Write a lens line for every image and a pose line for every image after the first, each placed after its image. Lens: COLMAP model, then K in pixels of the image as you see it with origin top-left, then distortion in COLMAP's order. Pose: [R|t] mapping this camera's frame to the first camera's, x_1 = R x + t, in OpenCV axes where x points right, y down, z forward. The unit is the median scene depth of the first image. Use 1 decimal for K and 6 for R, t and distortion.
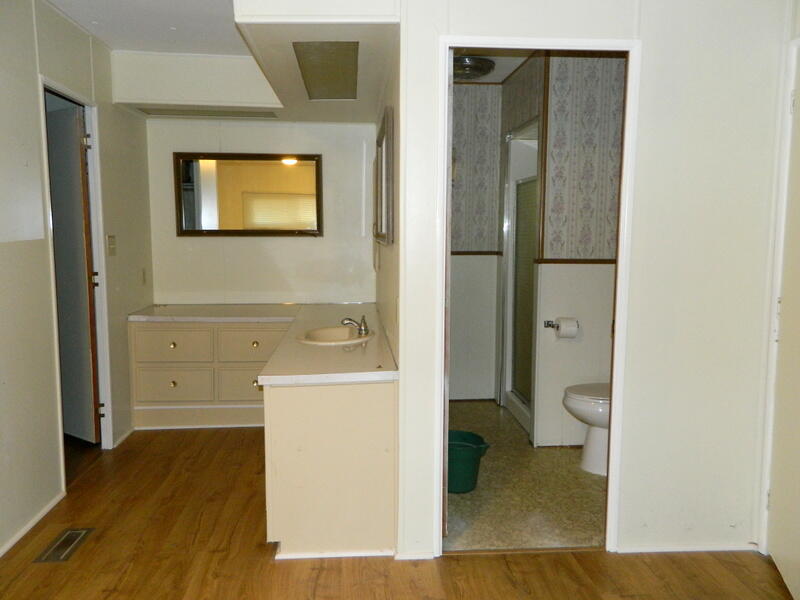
lens RADIAL K [[619.5, 0, 400.9], [0, 619.5, 298.8], [0, 0, 1]] dist [0.037924, -0.023603]
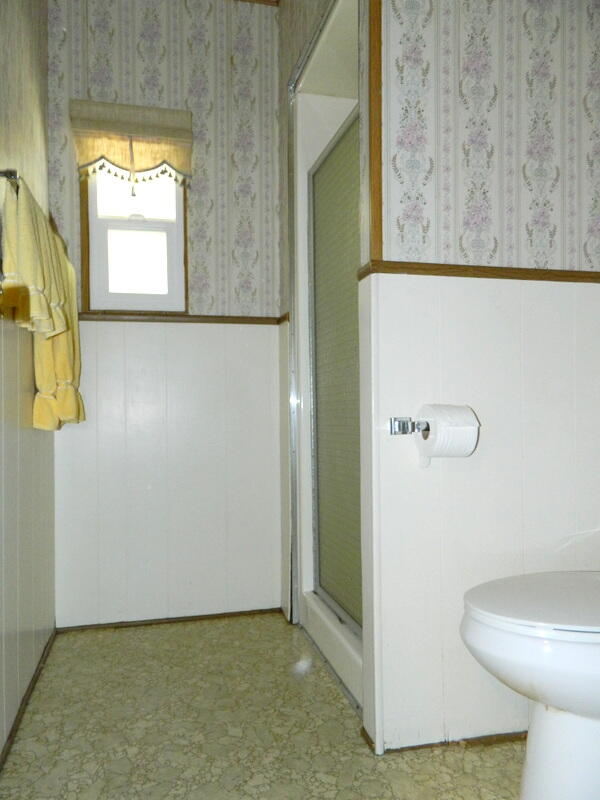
lens RADIAL K [[619.5, 0, 297.8], [0, 619.5, 400.9], [0, 0, 1]] dist [0.037924, -0.023603]
pose [[0.987519, -0.009402, 0.157218, 0.108749], [0.028191, 0.992648, -0.117708, 0.068457], [-0.154955, 0.120671, 0.980524, 0.608628]]
